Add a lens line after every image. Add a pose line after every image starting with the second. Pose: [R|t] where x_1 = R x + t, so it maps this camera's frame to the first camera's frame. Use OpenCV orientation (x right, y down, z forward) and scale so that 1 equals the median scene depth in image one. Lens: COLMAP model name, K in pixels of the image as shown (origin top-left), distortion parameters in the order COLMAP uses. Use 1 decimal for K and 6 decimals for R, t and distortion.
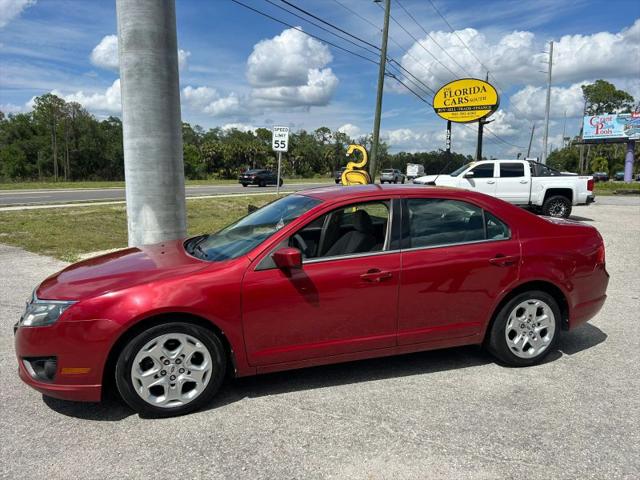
lens RADIAL K [[482.5, 0, 320.0], [0, 482.5, 240.0], [0, 0, 1]] dist [0.053589, -0.067200]
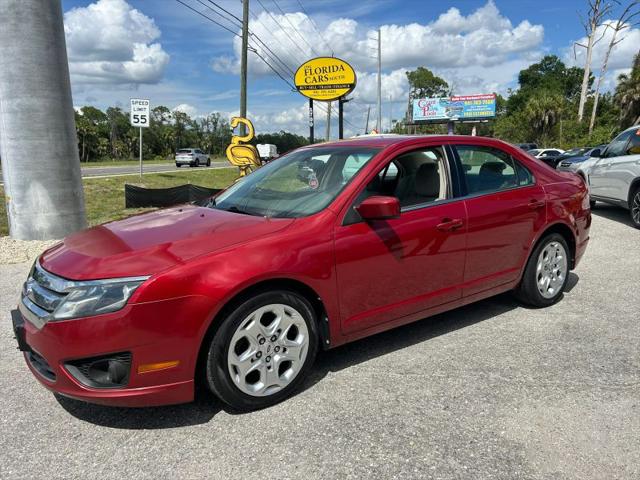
lens RADIAL K [[482.5, 0, 320.0], [0, 482.5, 240.0], [0, 0, 1]] dist [0.053589, -0.067200]
pose [[0.948388, -0.071940, 0.308844, -0.164462], [0.060887, 0.997117, 0.045290, 0.017791], [-0.311212, -0.024148, 0.950034, 0.069709]]
